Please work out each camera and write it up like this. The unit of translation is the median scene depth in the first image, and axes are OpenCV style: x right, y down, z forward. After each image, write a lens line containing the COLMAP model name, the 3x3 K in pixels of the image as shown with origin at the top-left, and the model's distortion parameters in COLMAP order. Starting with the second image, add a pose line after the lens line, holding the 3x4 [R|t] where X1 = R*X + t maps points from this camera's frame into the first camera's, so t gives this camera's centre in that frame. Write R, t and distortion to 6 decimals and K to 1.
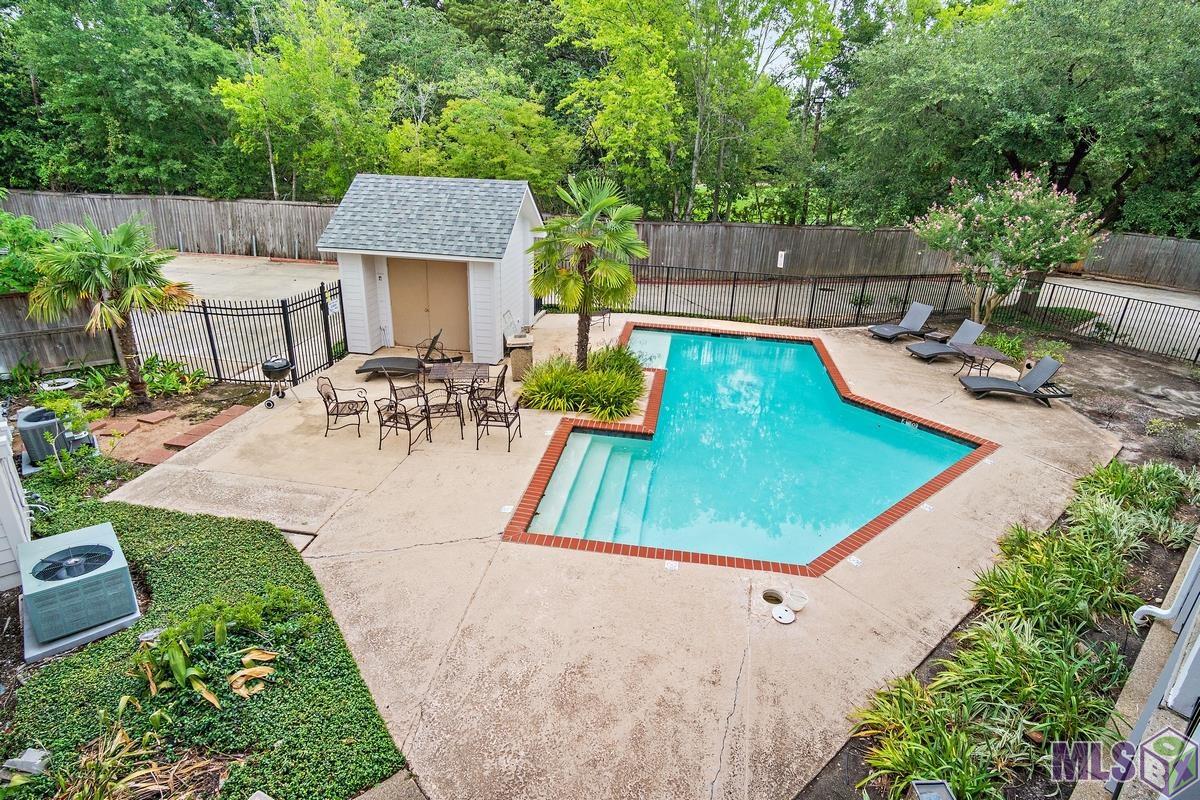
lens RADIAL K [[661.6, 0, 607.9], [0, 661.6, 398.3], [0, 0, 1]] dist [-0.034842, 0.011091]
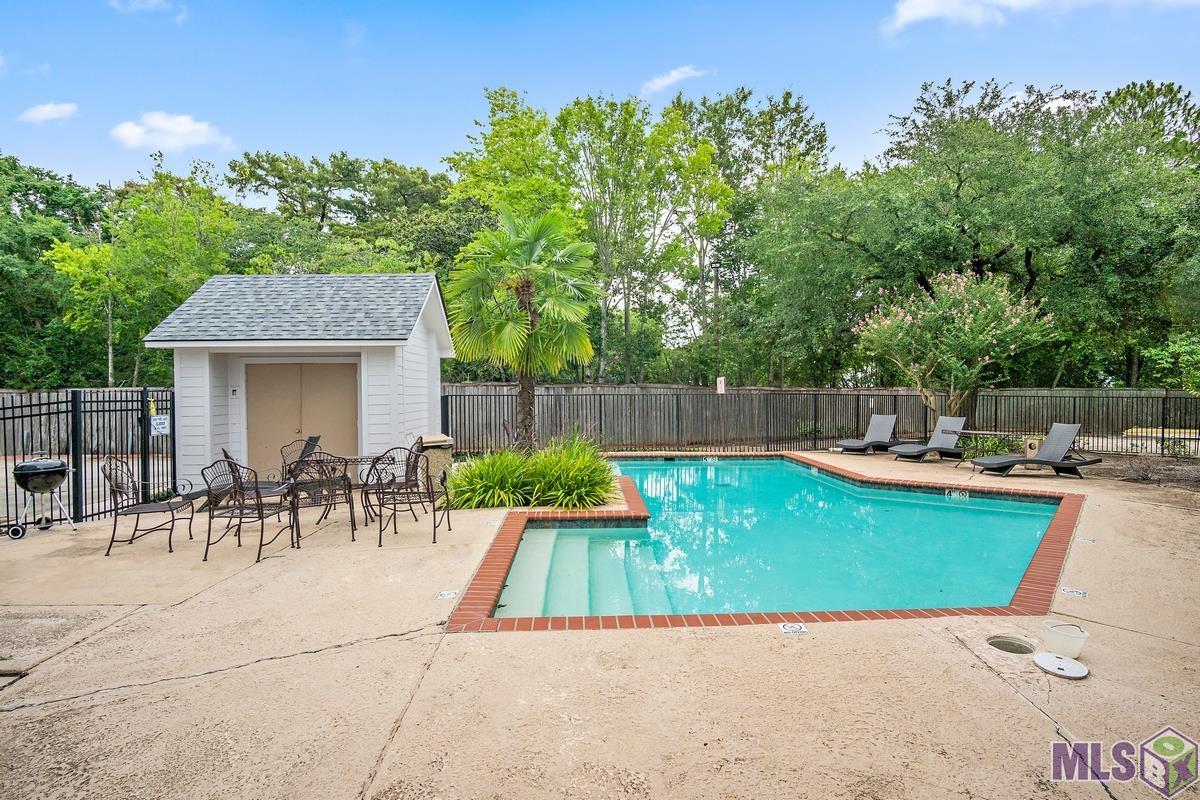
lens RADIAL K [[661.6, 0, 607.9], [0, 661.6, 398.3], [0, 0, 1]] dist [-0.034842, 0.011091]
pose [[0.981355, -0.050714, 0.185393, -0.086818], [0.115254, 0.927175, -0.356458, 0.169142], [-0.153814, 0.371179, 0.915733, 0.325940]]
